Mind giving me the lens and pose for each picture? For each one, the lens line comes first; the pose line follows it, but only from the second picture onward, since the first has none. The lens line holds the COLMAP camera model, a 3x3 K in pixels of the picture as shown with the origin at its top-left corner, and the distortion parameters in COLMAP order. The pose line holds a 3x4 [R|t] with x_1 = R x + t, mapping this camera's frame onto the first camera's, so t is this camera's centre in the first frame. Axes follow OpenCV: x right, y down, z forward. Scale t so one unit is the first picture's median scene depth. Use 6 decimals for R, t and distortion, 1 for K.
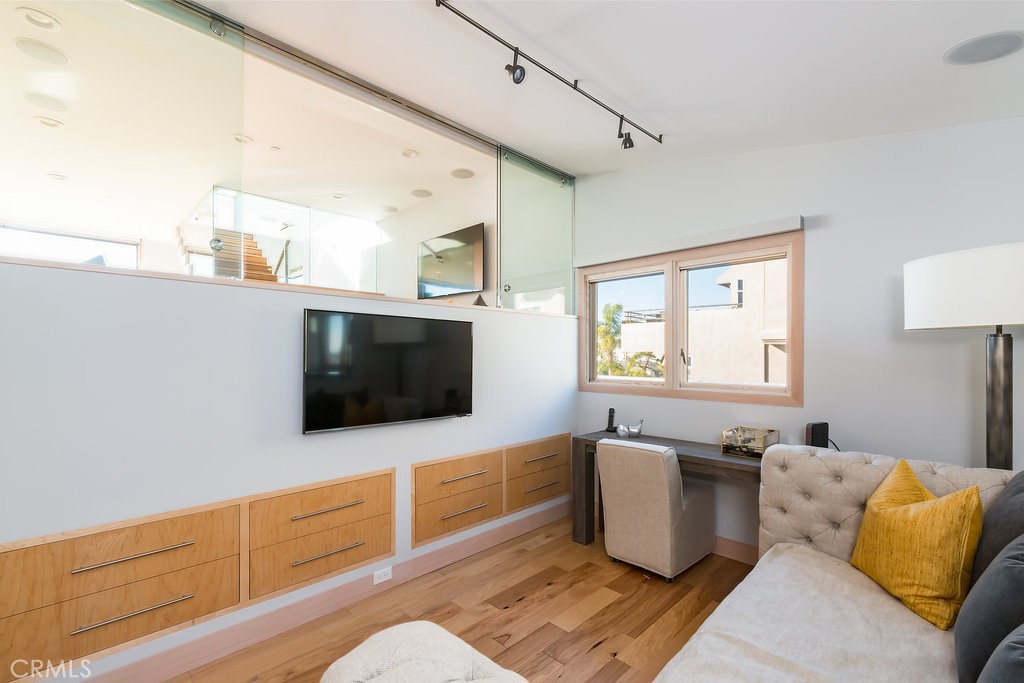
lens RADIAL K [[456.8, 0, 511.0], [0, 456.8, 349.1], [0, 0, 1]] dist [0.001322, -0.000371]
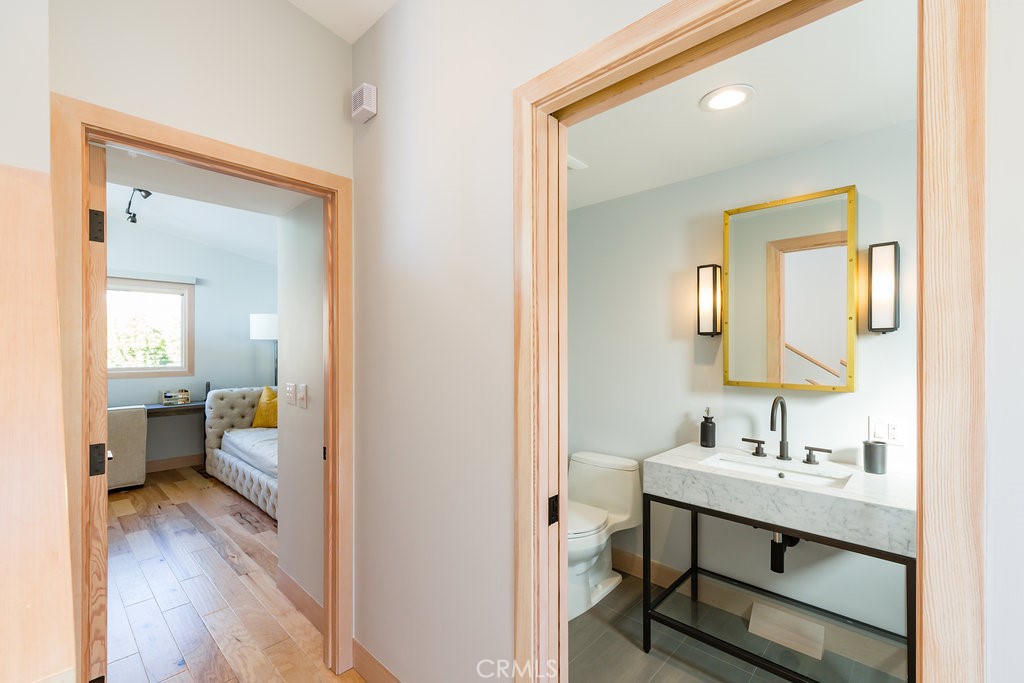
lens RADIAL K [[456.8, 0, 510.8], [0, 456.8, 343.9], [0, 0, 1]] dist [0.001322, -0.000371]
pose [[-0.031466, 0.000789, 0.999505, -1.531245], [-0.011225, 0.999936, -0.001142, -0.022965], [-0.999442, -0.011256, -0.031455, -0.317940]]
